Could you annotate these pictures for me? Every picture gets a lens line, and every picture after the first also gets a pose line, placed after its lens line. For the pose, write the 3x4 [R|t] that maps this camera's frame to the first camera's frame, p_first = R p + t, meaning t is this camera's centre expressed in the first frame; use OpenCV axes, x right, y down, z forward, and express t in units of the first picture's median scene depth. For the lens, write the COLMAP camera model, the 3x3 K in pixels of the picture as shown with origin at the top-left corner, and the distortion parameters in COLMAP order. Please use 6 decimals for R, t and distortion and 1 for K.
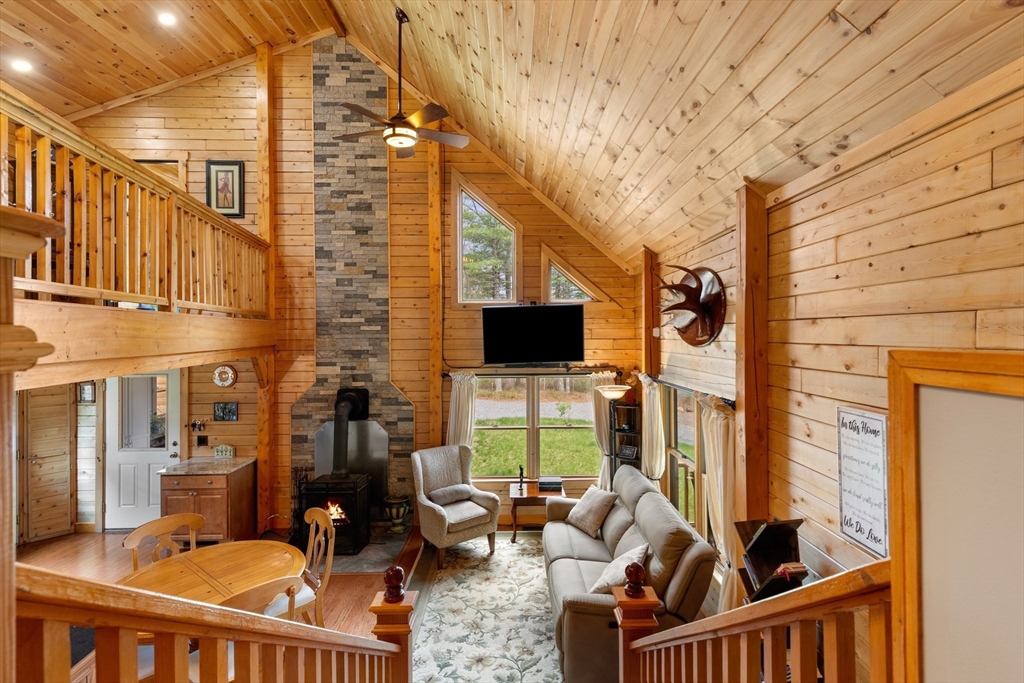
lens RADIAL K [[486.2, 0, 520.9], [0, 486.2, 333.3], [0, 0, 1]] dist [0.010286, -0.000089]
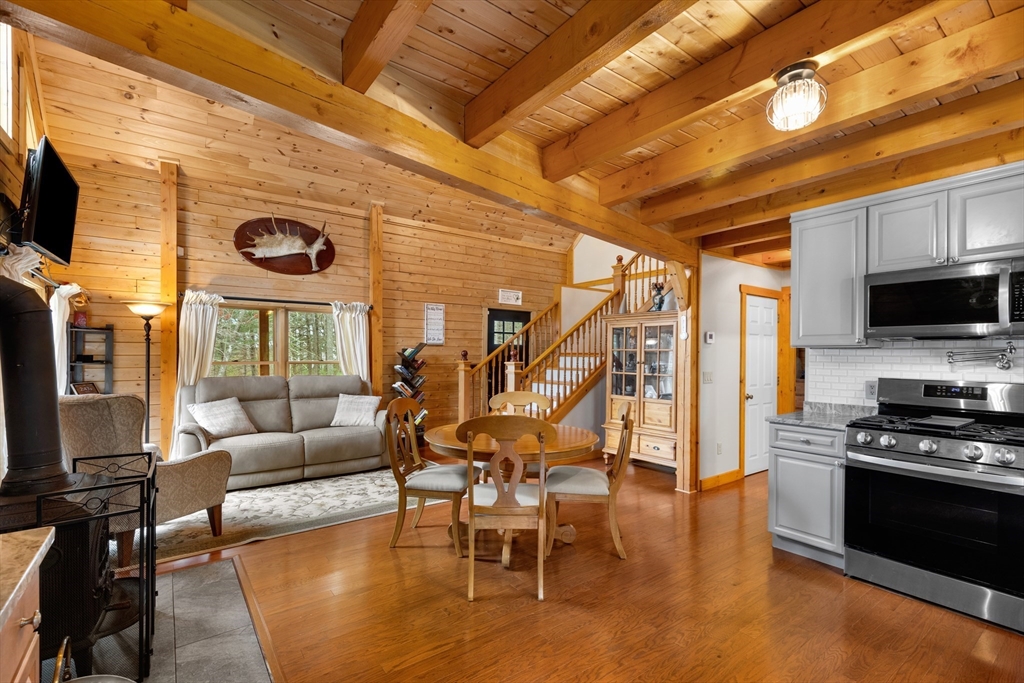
lens RADIAL K [[464.6, 0, 516.0], [0, 464.6, 347.3], [0, 0, 1]] dist [0.009032, -0.000484]
pose [[-0.584096, 0.016342, 0.811520, -0.788992], [0.000427, 0.999803, -0.019827, 0.185018], [-0.811685, -0.011234, -0.583988, 0.854792]]
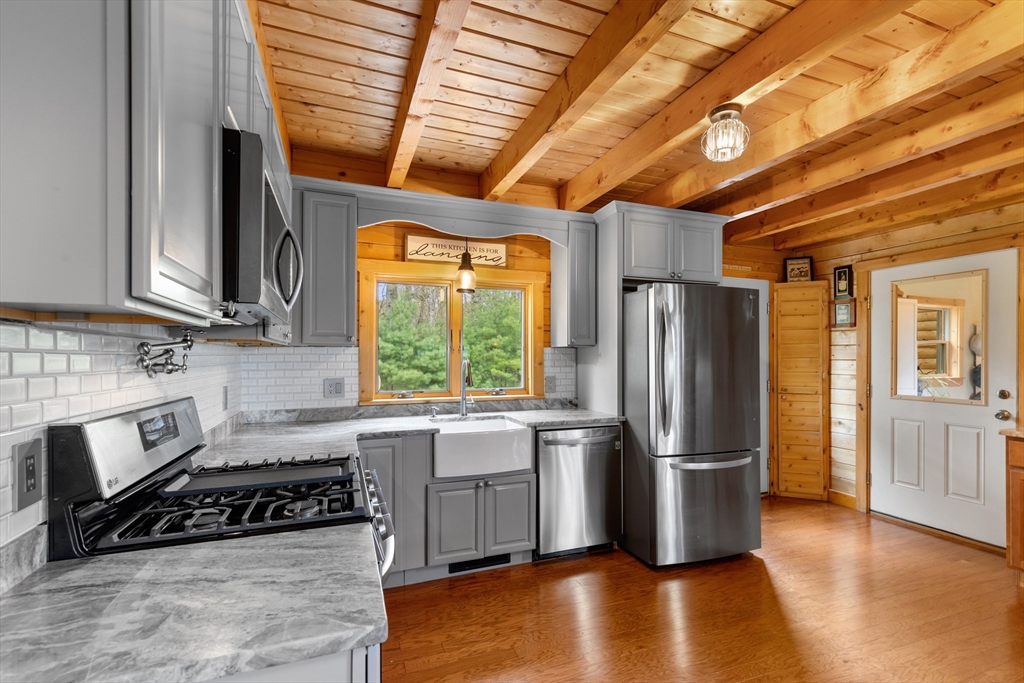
lens RADIAL K [[463.2, 0, 515.8], [0, 463.2, 355.5], [0, 0, 1]] dist [0.007473, -0.000585]
pose [[0.340438, 0.002305, -0.940264, -0.403437], [-0.004680, 0.999989, 0.000756, 0.184427], [0.940255, 0.004143, 0.340445, 0.311085]]
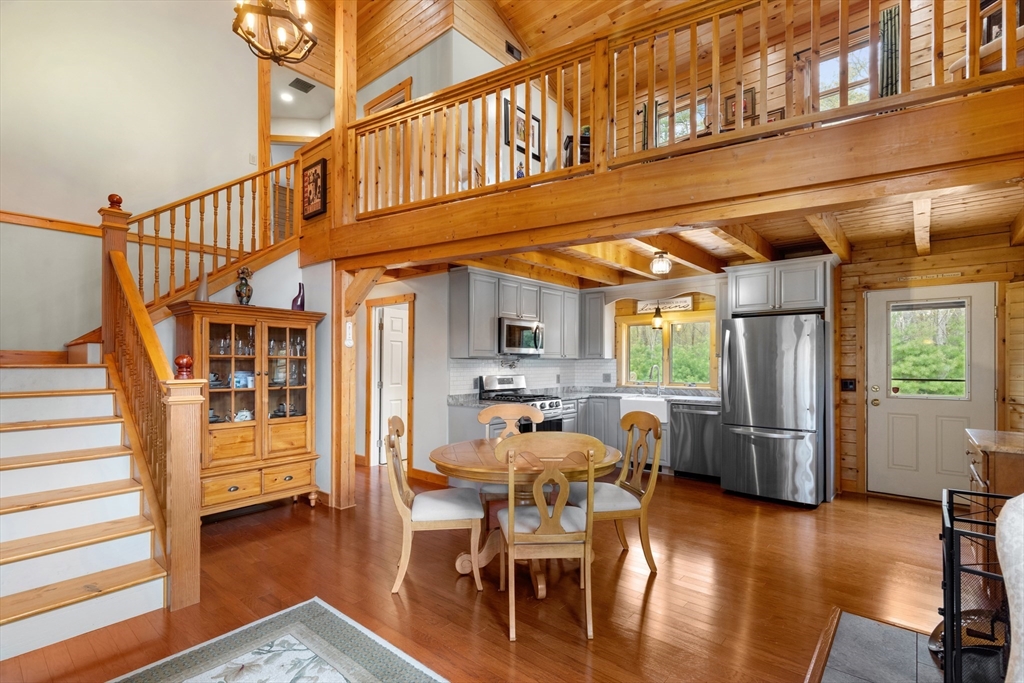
lens RADIAL K [[471.4, 0, 508.5], [0, 471.4, 358.9], [0, 0, 1]] dist [0.002143, -0.000258]
pose [[-0.668379, -0.000124, -0.743821, 0.030102], [0.002095, 0.999996, -0.002049, 0.178321], [0.743818, -0.002928, -0.668376, 0.861142]]
